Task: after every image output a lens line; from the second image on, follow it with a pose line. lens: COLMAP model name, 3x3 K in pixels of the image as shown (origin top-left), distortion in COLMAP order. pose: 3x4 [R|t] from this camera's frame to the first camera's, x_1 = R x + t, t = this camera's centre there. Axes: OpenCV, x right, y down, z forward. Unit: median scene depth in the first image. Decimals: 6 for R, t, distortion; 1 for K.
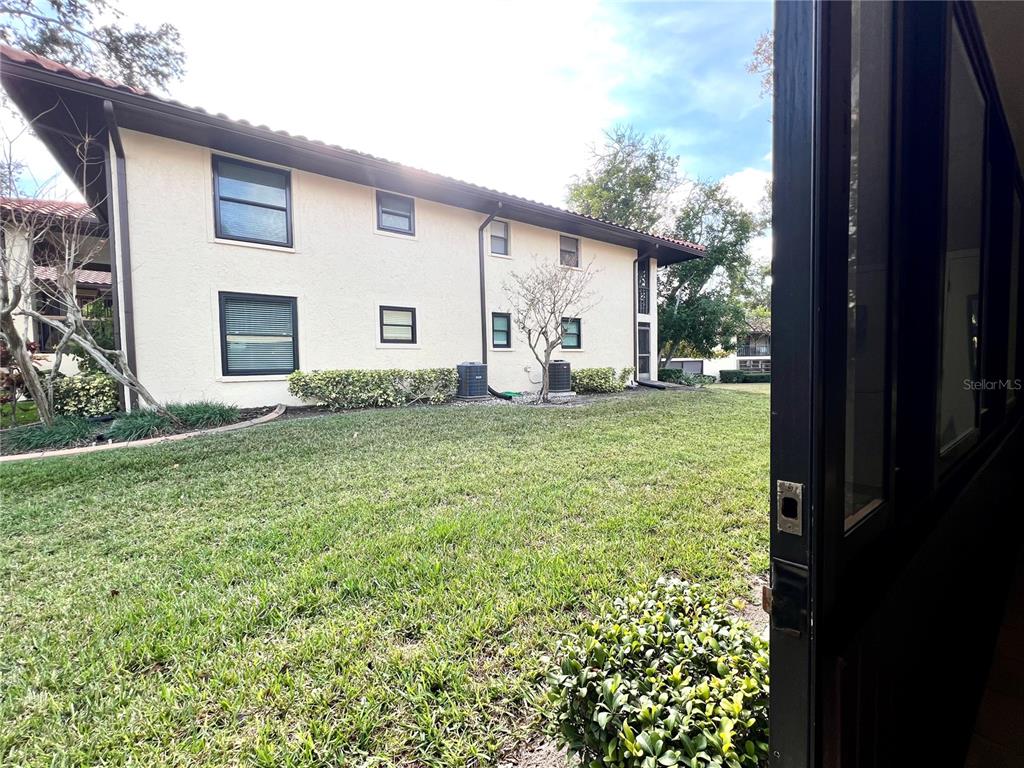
lens RADIAL K [[414.3, 0, 509.4], [0, 414.3, 383.2], [0, 0, 1]] dist [-0.003700, -0.000129]
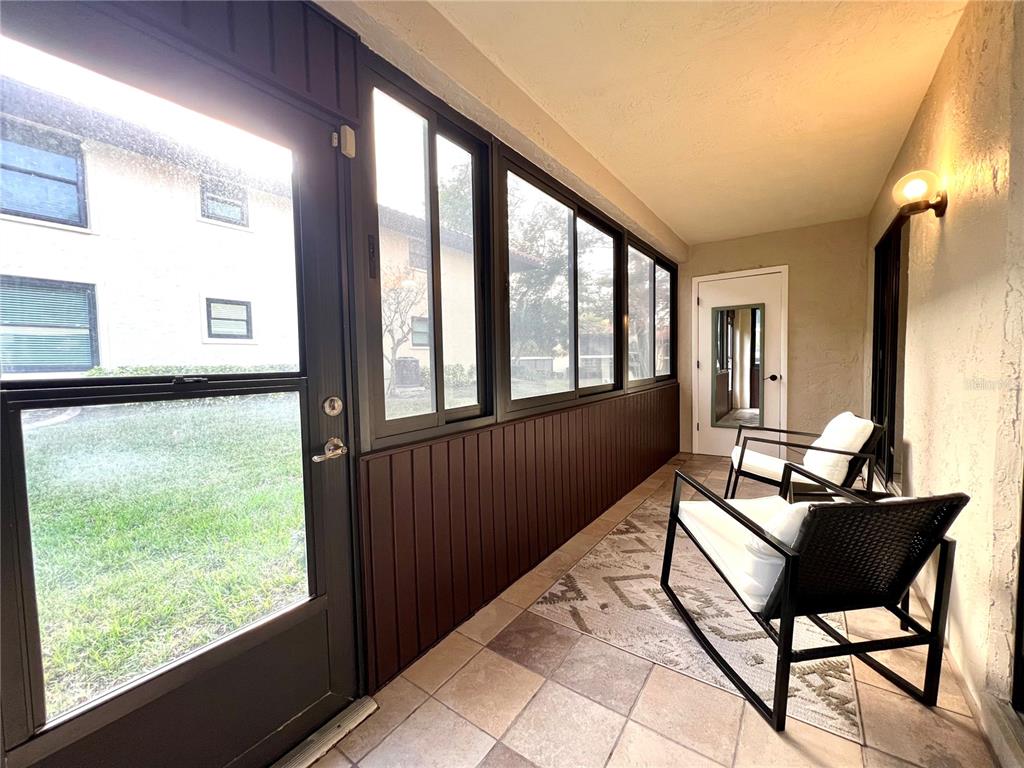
lens RADIAL K [[410.8, 0, 507.0], [0, 410.8, 384.0], [0, 0, 1]] dist [-0.002627, 0.000341]
pose [[0.951636, -0.017197, 0.306746, 0.042771], [0.015669, 0.999850, 0.007444, 0.010572], [-0.306828, -0.002277, 0.951762, -0.084998]]
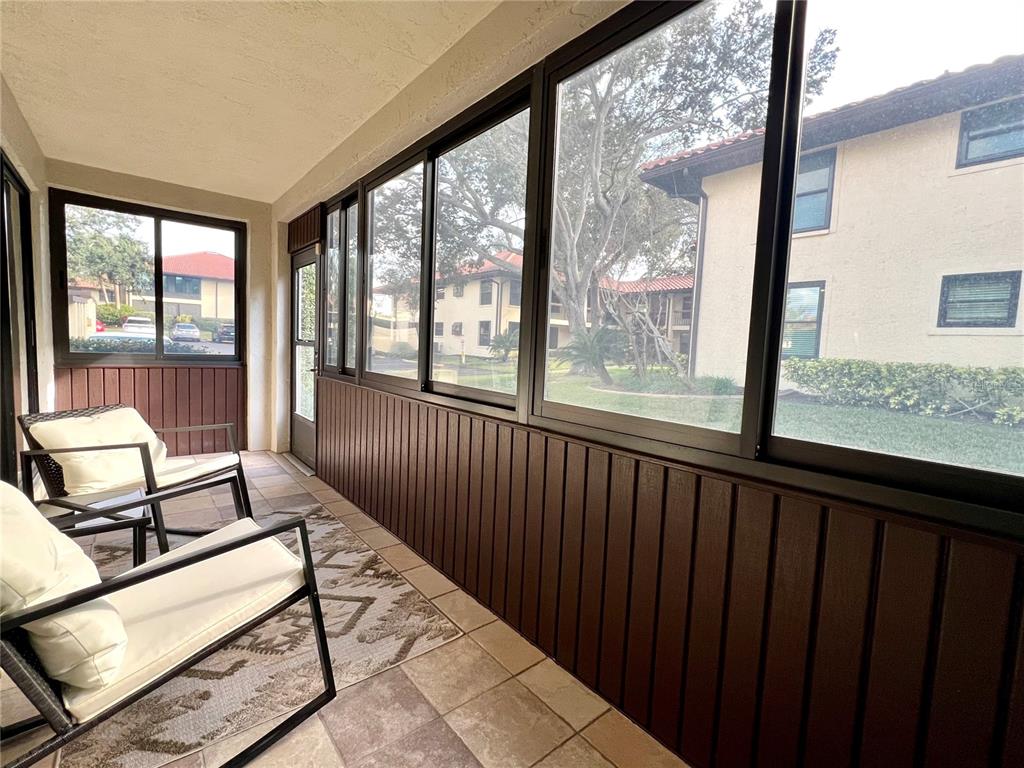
lens RADIAL K [[460.7, 0, 509.2], [0, 460.7, 381.9], [0, 0, 1]] dist [-0.000213, -0.000254]
pose [[0.051448, 0.096465, -0.994006, 0.420797], [-0.087372, 0.991942, 0.091743, -0.009299], [0.994846, 0.082128, 0.059462, 0.192593]]
